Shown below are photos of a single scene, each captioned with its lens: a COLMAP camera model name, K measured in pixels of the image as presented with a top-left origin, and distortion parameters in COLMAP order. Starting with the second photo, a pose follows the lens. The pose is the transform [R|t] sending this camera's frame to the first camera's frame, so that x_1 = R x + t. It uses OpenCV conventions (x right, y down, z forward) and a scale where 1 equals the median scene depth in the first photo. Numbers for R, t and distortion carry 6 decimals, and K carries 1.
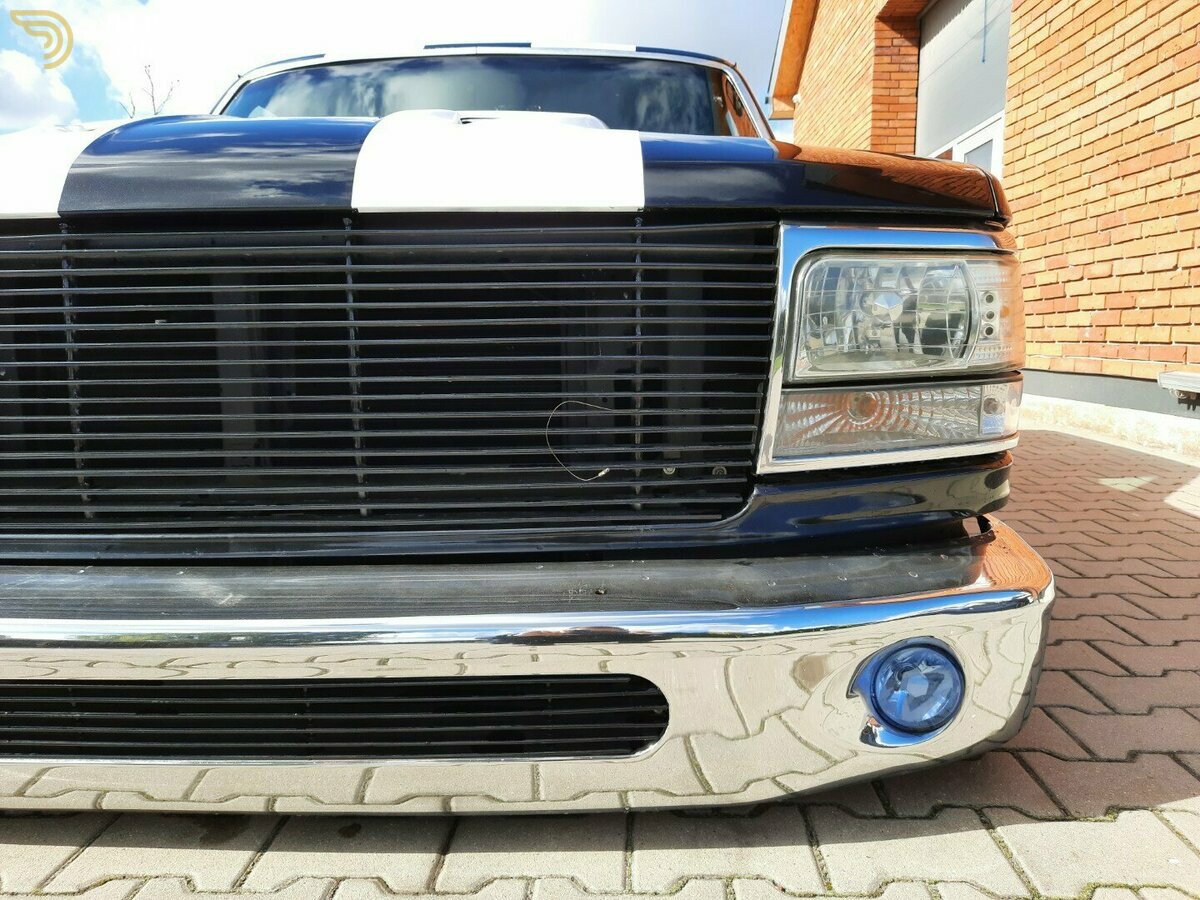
lens RADIAL K [[866.0, 0, 607.2], [0, 866.0, 446.2], [0, 0, 1]] dist [0.028890, -0.014638]
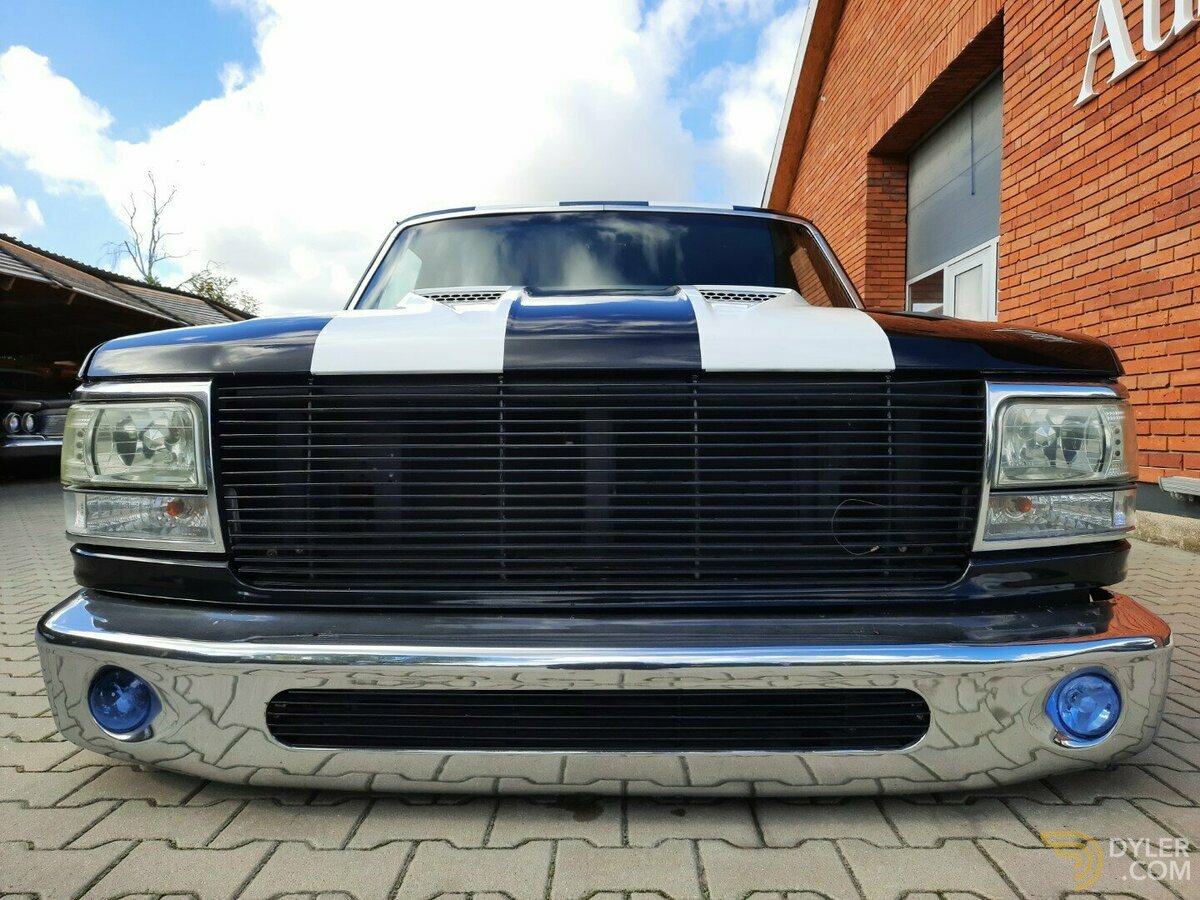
lens RADIAL K [[866.0, 0, 603.9], [0, 866.0, 450.3], [0, 0, 1]] dist [0.028890, -0.014638]
pose [[0.999579, 0.009645, 0.027372, -0.447431], [-0.006703, 0.994385, -0.105610, 0.020698], [-0.028237, 0.105382, 0.994031, -0.406710]]
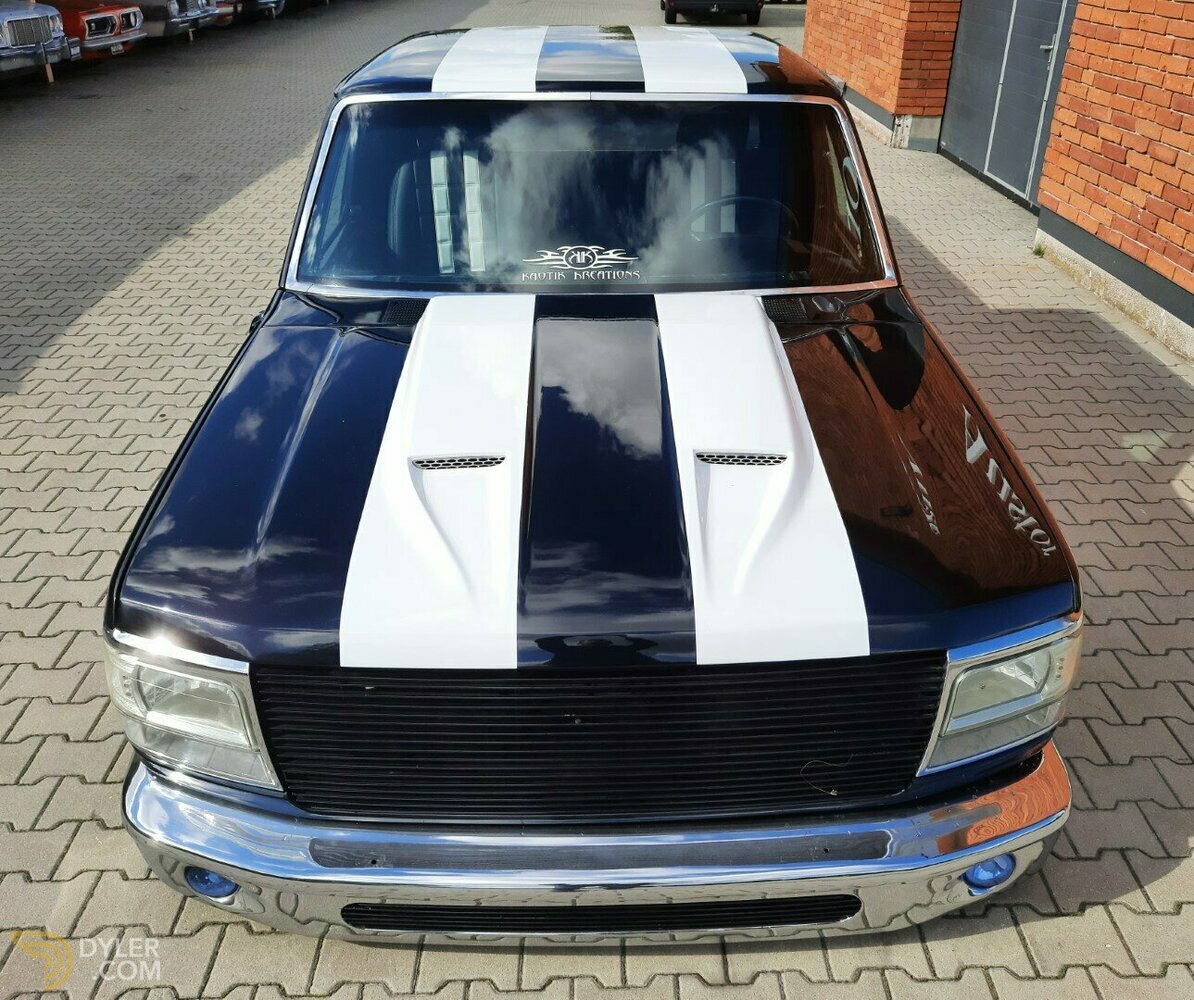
lens RADIAL K [[1026.4, 0, 615.1], [0, 1026.4, 459.7], [0, 0, 1]] dist [0.030124, -0.020527]
pose [[0.997728, -0.011668, 0.066355, -0.514889], [-0.011921, 0.938775, 0.344326, -1.172990], [-0.066310, -0.344334, 0.936502, -0.616533]]
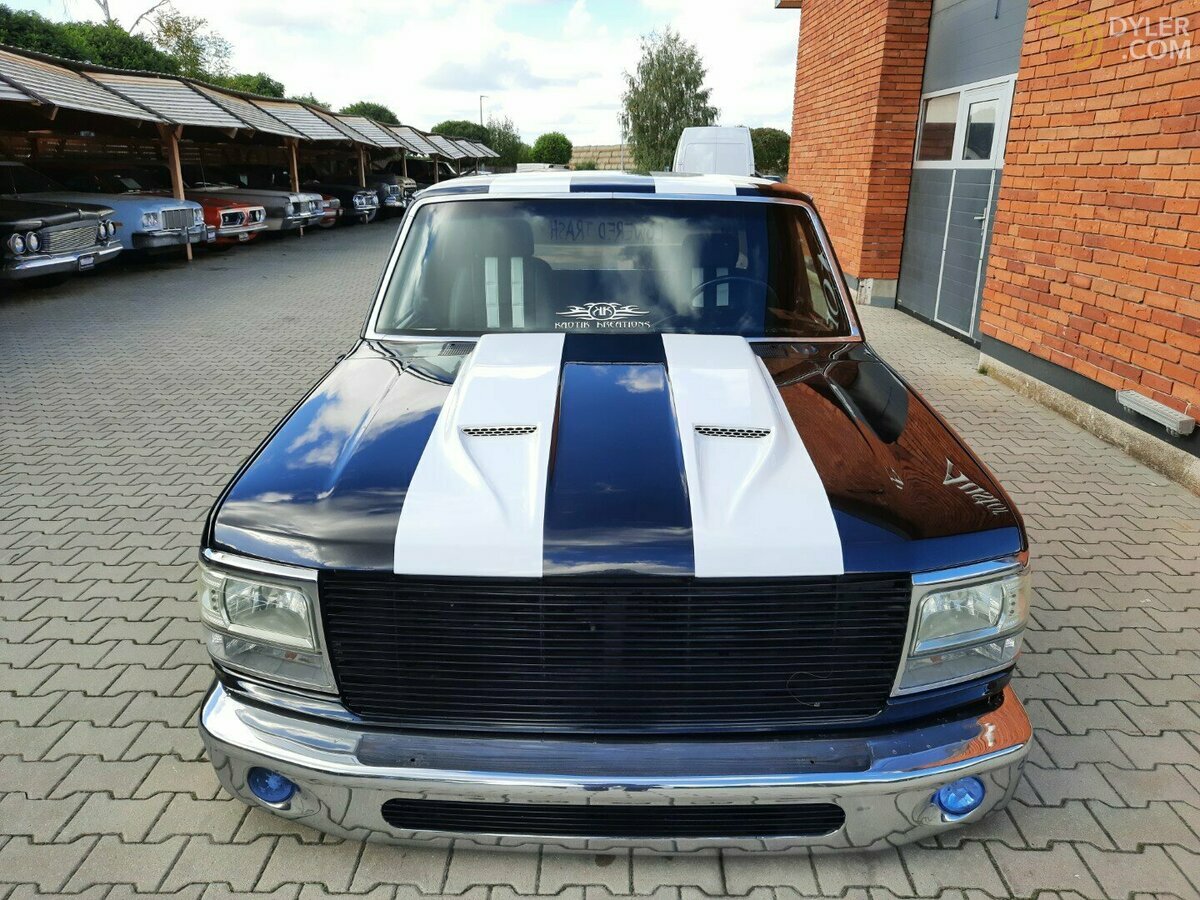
lens RADIAL K [[866.0, 0, 602.8], [0, 866.0, 438.2], [0, 0, 1]] dist [0.028890, -0.014638]
pose [[0.999378, 0.009850, 0.033865, -0.510422], [-0.015608, 0.984587, 0.174196, -0.815384], [-0.031627, -0.174617, 0.984128, -0.755452]]
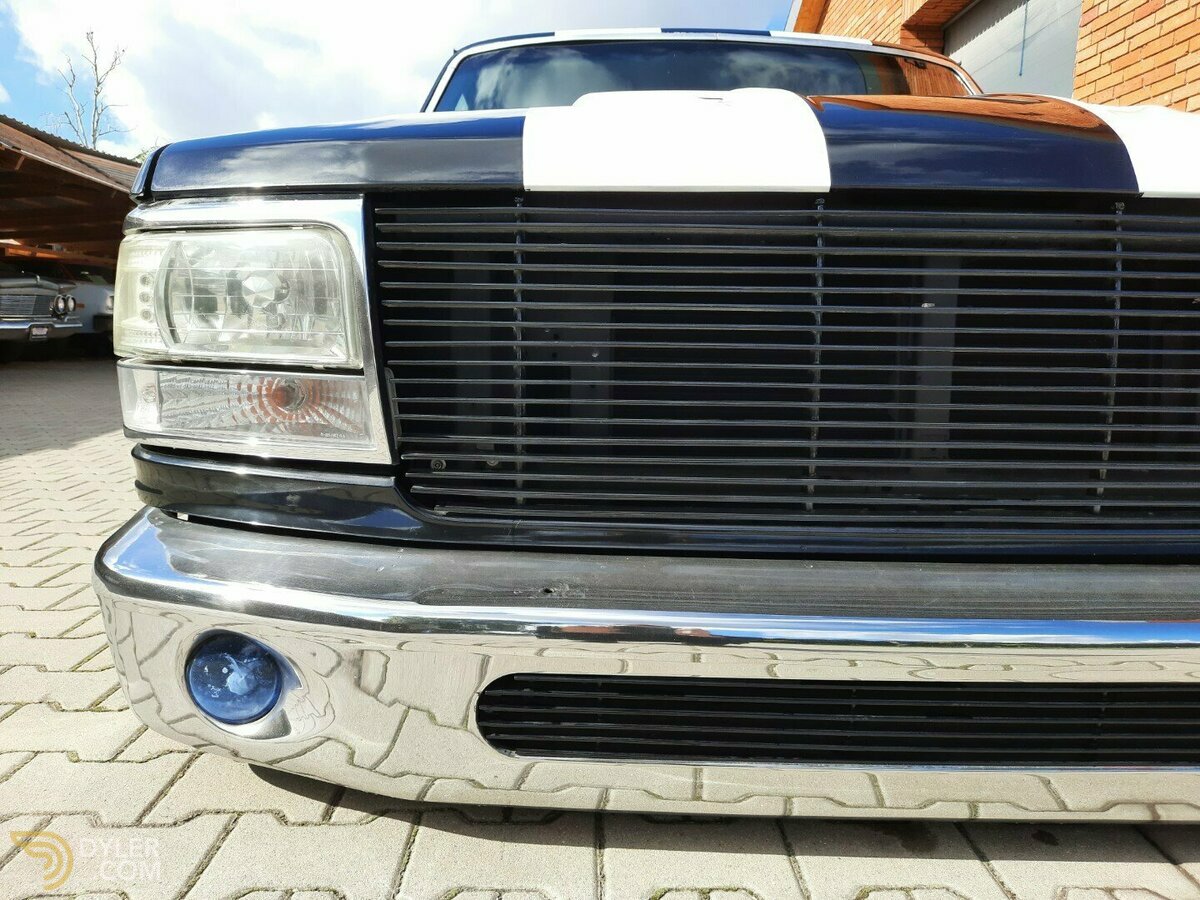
lens RADIAL K [[866.0, 0, 599.4], [0, 866.0, 447.8], [0, 0, 1]] dist [0.028890, -0.014638]
pose [[0.997417, 0.021708, 0.068476, -0.845714], [-0.022124, 0.999741, 0.005321, 0.013879], [-0.068343, -0.006822, 0.997639, 0.070314]]
